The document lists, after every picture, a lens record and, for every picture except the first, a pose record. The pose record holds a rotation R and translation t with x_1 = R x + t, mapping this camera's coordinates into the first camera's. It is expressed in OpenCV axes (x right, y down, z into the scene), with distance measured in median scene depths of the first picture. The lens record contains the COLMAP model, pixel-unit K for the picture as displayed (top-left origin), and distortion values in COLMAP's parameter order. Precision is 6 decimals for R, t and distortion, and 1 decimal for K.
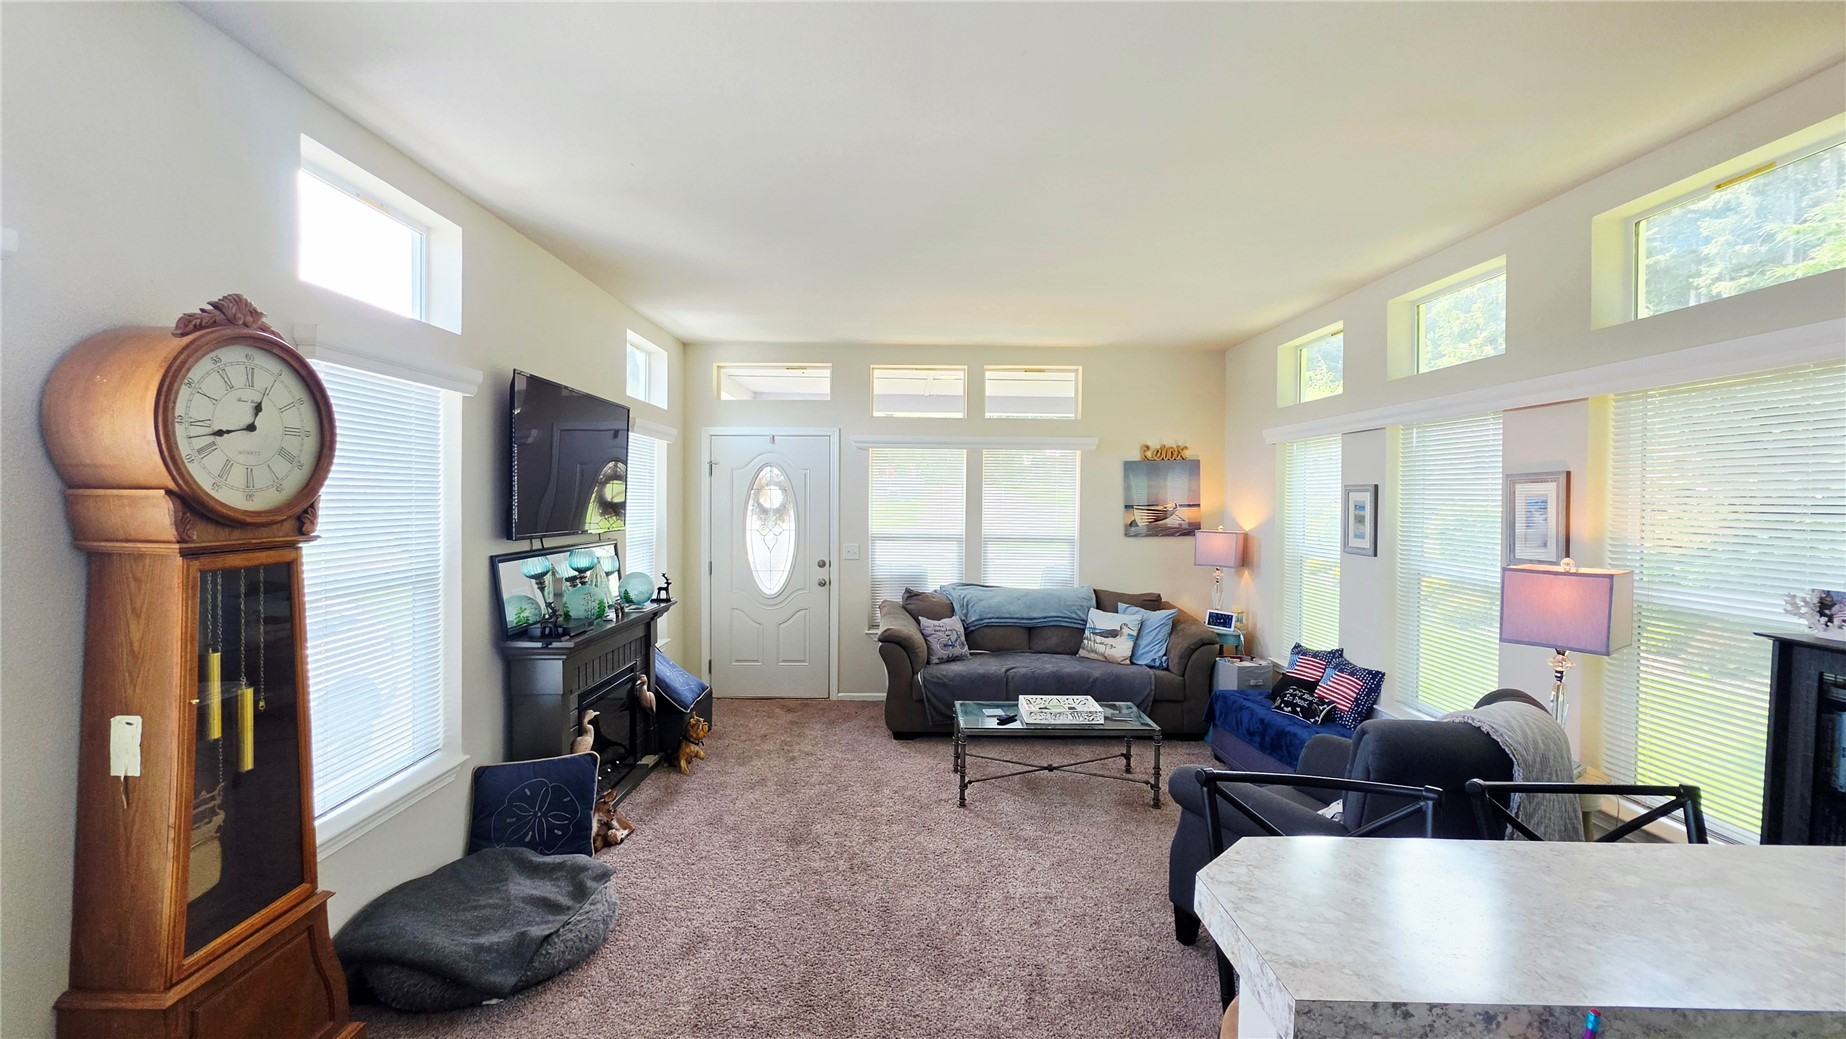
lens RADIAL K [[730.5, 0, 930.1], [0, 730.5, 511.5], [0, 0, 1]] dist [-0.003389, 0.000471]
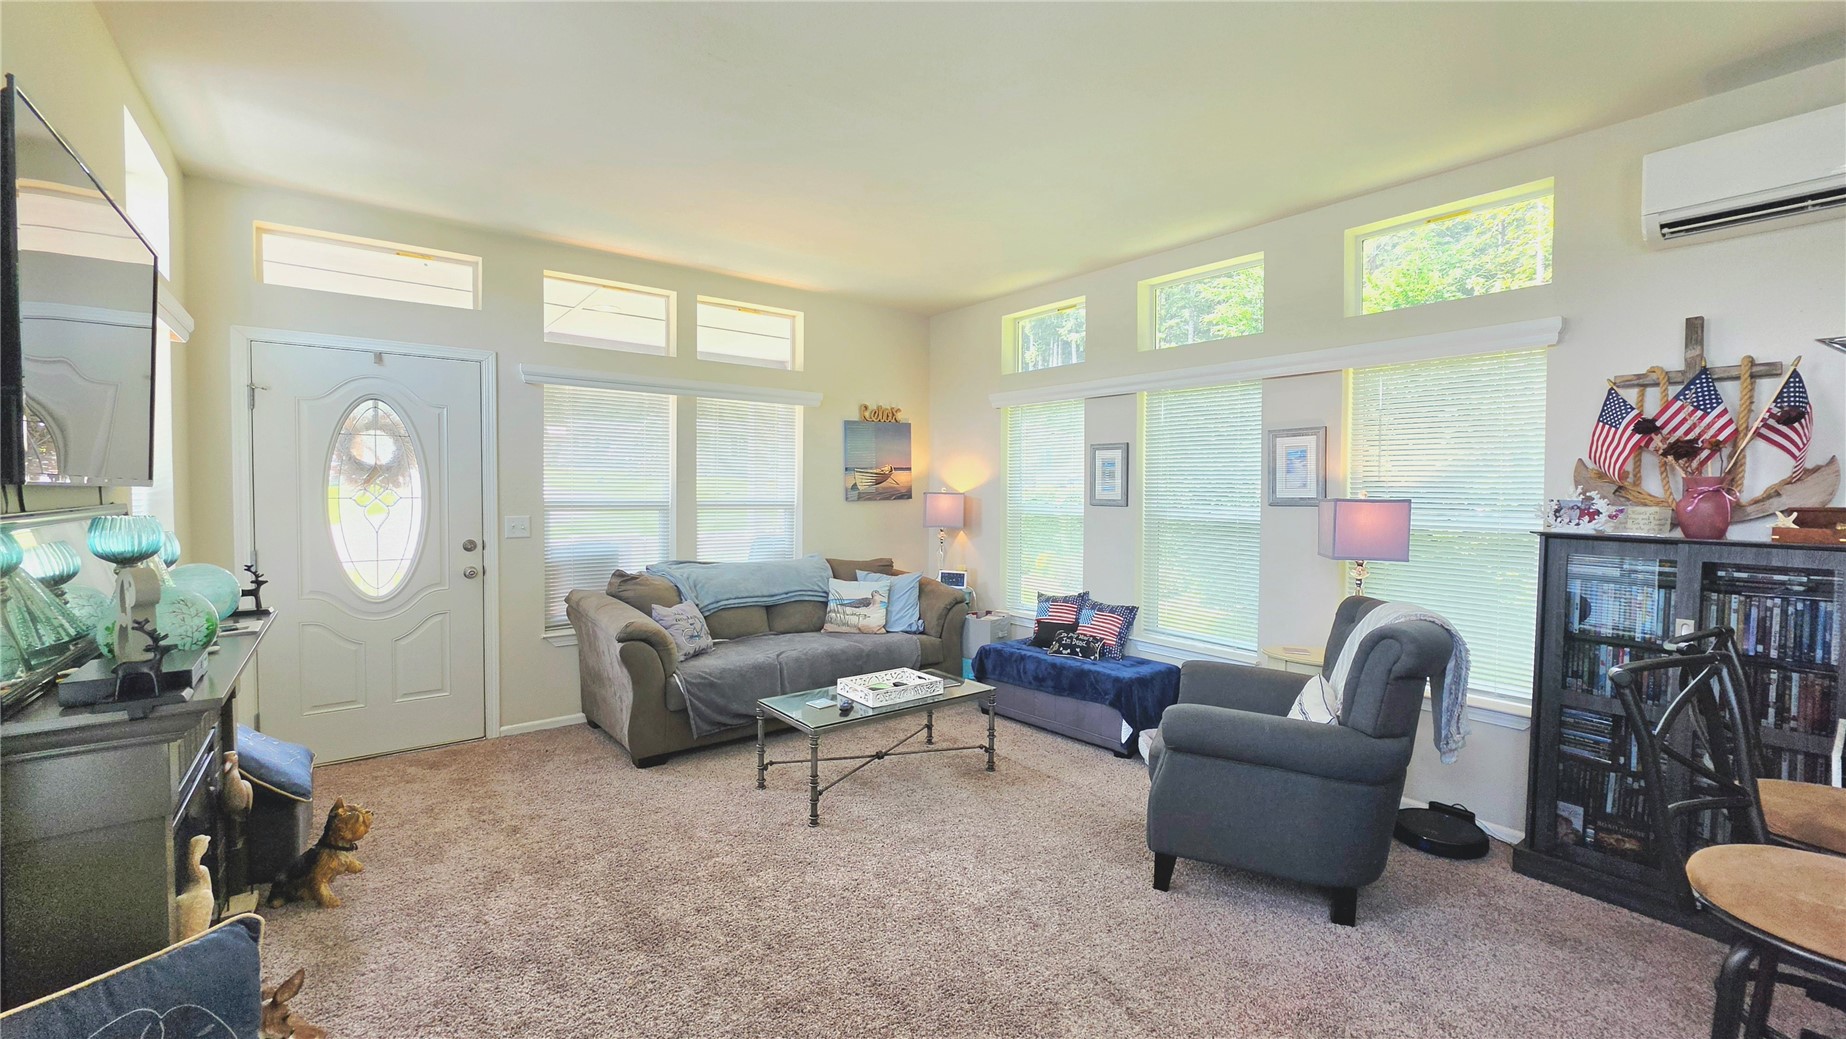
lens RADIAL K [[730.5, 0, 927.3], [0, 730.5, 511.8], [0, 0, 1]] dist [-0.003389, 0.000471]
pose [[0.799836, -0.021546, 0.599832, -0.245838], [0.009729, 0.999690, 0.022935, 0.031666], [-0.600140, -0.012508, 0.799797, 0.213339]]
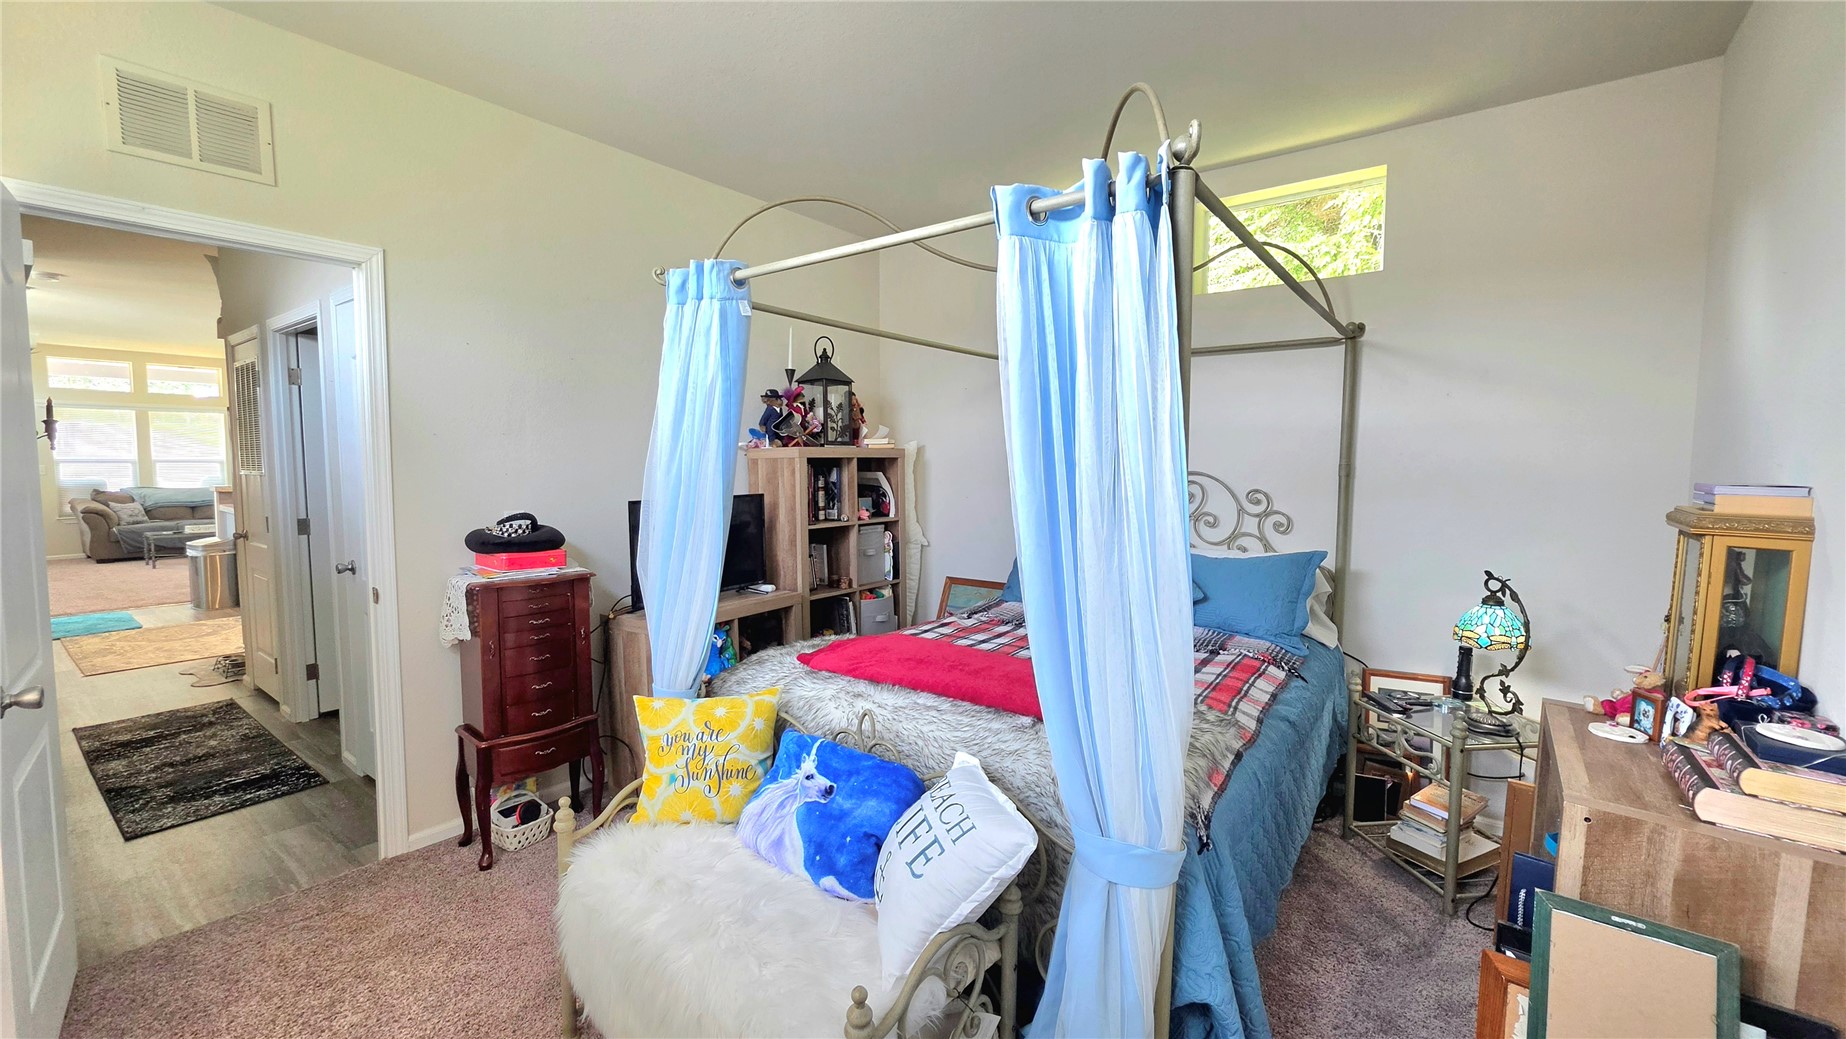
lens RADIAL K [[730.5, 0, 920.3], [0, 730.5, 510.9], [0, 0, 1]] dist [-0.003389, 0.000471]
pose [[0.621856, -0.065967, 0.780348, -0.181529], [0.005678, 0.996799, 0.079740, 0.029911], [-0.783111, -0.045156, 0.620241, -1.815524]]
